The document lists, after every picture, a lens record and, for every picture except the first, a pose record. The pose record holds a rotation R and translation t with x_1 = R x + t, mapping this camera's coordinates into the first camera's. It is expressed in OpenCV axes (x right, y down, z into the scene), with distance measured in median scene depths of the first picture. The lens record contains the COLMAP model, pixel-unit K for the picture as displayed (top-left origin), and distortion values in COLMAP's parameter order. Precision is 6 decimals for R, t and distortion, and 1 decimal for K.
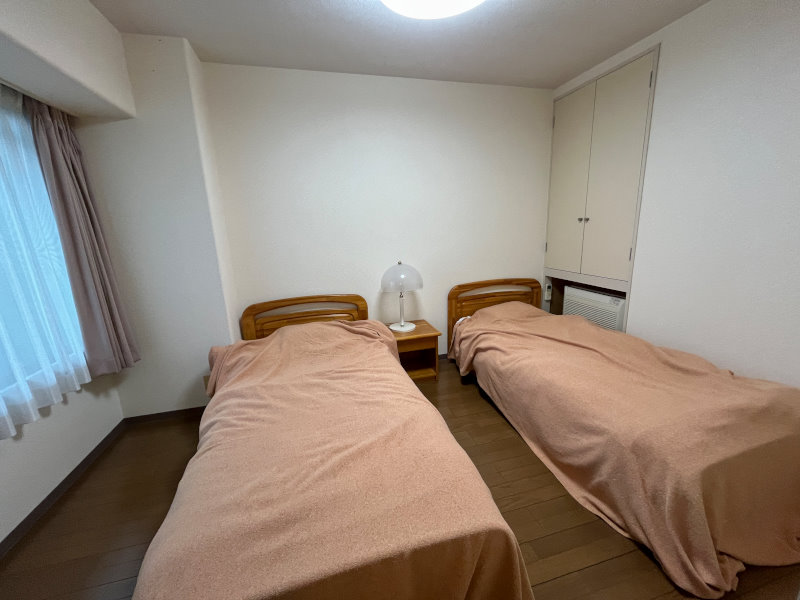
lens RADIAL K [[321.0, 0, 399.7], [0, 321.0, 299.2], [0, 0, 1]] dist [-0.001354, -0.000245]
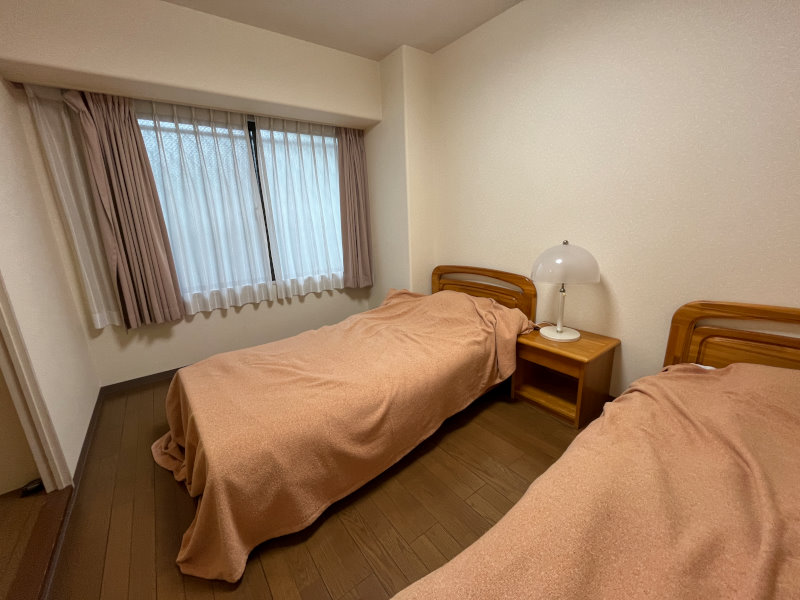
lens RADIAL K [[321.0, 0, 399.7], [0, 321.0, 299.2], [0, 0, 1]] dist [-0.001354, -0.000245]
pose [[0.377455, 0.256270, -0.889862, 0.703330], [-0.183269, 0.962611, 0.199483, -0.091507], [0.907712, 0.087789, 0.410308, 0.537690]]
